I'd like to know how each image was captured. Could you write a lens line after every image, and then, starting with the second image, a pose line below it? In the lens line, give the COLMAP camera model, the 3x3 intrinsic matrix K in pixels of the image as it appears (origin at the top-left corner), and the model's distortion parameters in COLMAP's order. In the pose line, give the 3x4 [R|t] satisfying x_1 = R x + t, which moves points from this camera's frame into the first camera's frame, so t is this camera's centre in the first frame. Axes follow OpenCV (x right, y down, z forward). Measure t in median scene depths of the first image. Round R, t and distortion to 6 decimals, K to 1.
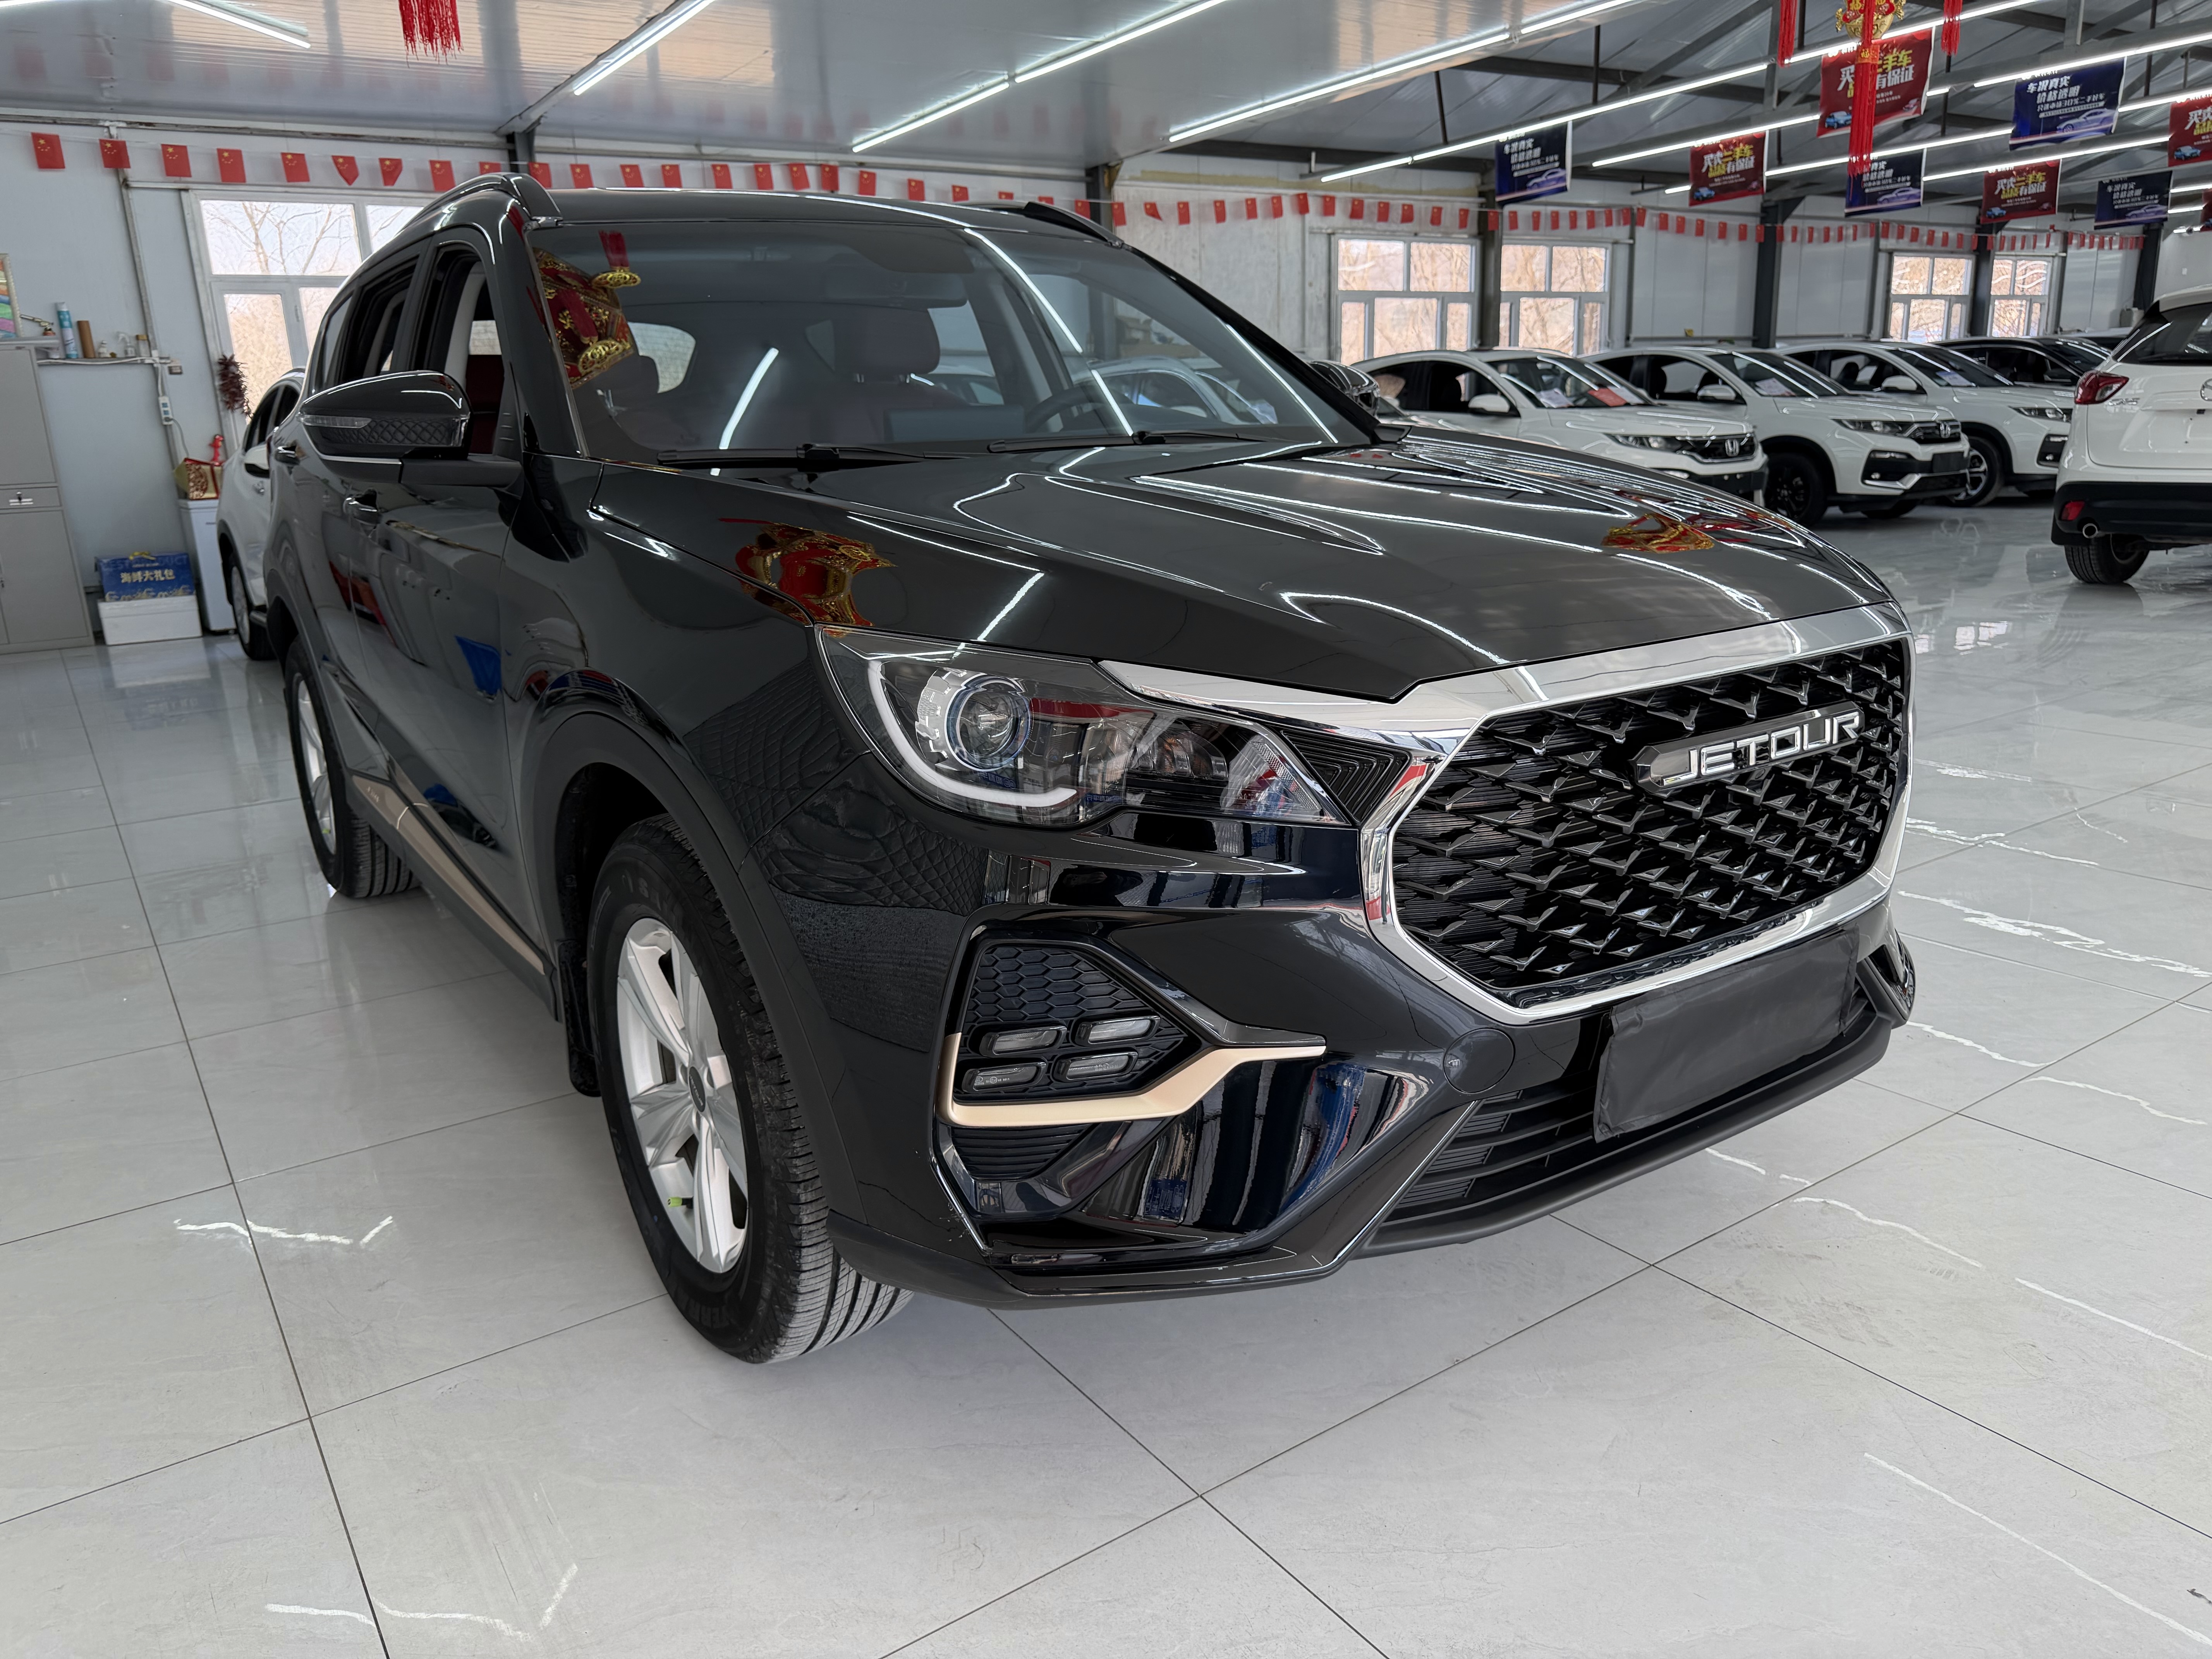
lens RADIAL K [[1585.0, 0, 1106.8], [0, 1585.0, 831.9], [0, 0, 1]] dist [0.029319, -0.028337]
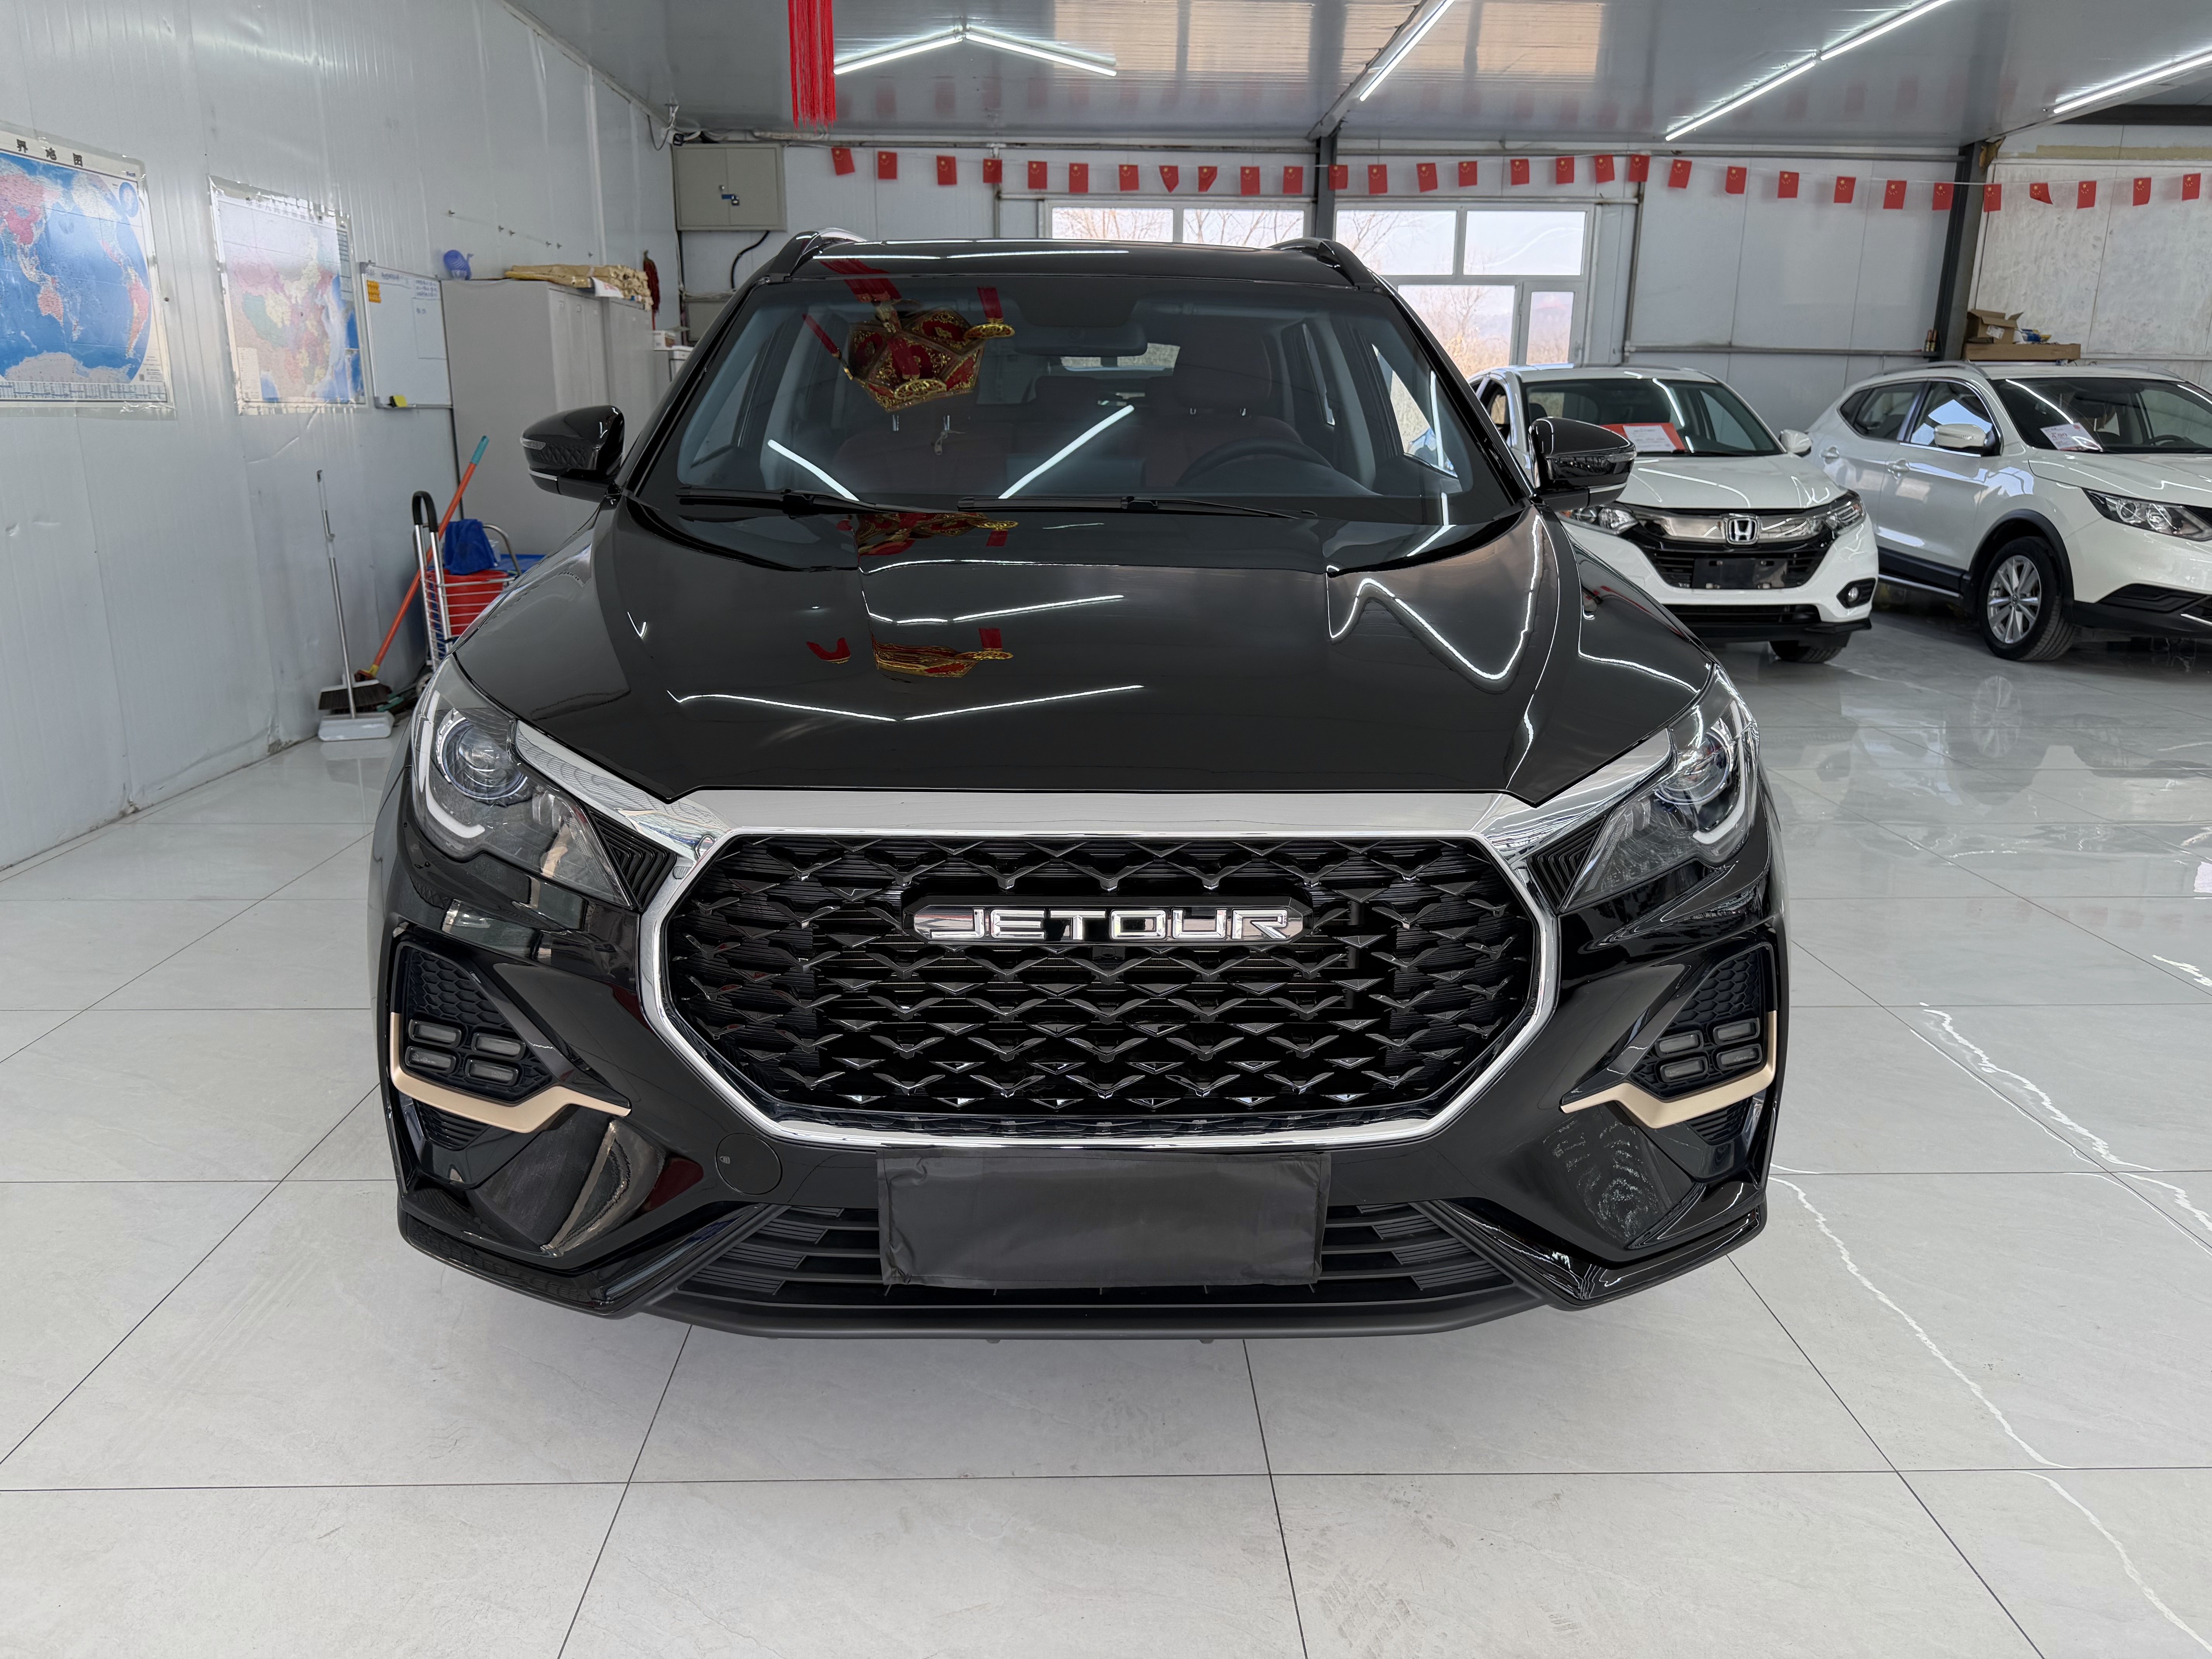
lens RADIAL K [[1585.0, 0, 1115.6], [0, 1585.0, 828.4], [0, 0, 1]] dist [0.029319, -0.028337]
pose [[0.845357, 0.182084, -0.502211, 0.136215], [-0.176576, 0.982517, 0.059002, -0.025451], [0.504175, 0.038800, 0.862730, 0.034483]]
